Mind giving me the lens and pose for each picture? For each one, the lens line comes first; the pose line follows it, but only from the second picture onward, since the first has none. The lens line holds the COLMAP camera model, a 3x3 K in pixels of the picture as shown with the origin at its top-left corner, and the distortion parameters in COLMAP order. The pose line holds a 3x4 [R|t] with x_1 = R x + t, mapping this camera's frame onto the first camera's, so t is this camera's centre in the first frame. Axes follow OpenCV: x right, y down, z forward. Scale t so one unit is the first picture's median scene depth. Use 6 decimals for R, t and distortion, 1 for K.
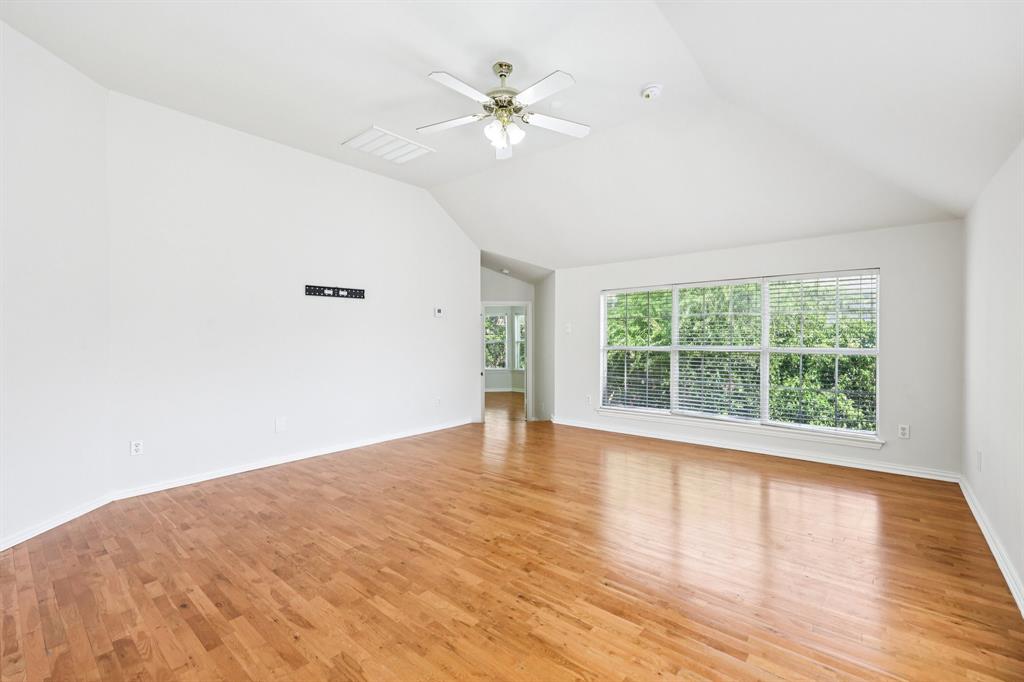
lens RADIAL K [[440.2, 0, 514.8], [0, 440.2, 335.2], [0, 0, 1]] dist [0.002023, 0.000186]
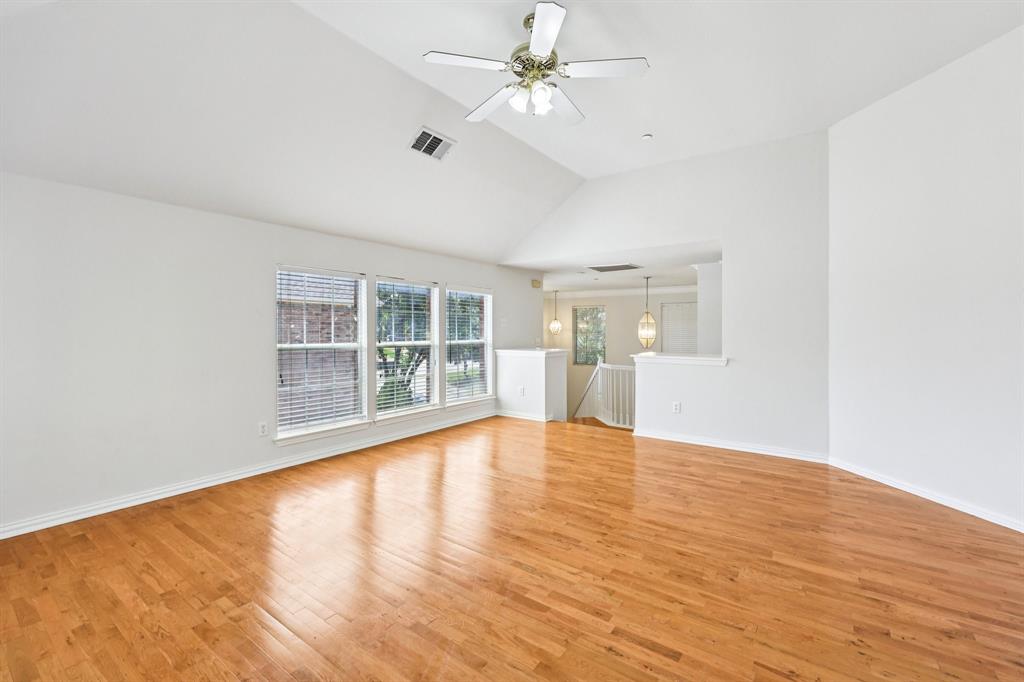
lens RADIAL K [[440.2, 0, 514.8], [0, 440.2, 335.2], [0, 0, 1]] dist [0.002023, 0.000186]
pose [[-0.997470, 0.006359, -0.070807, 0.078342], [0.005203, 0.999850, 0.016501, -0.002759], [0.070901, 0.016091, -0.997354, 1.924662]]
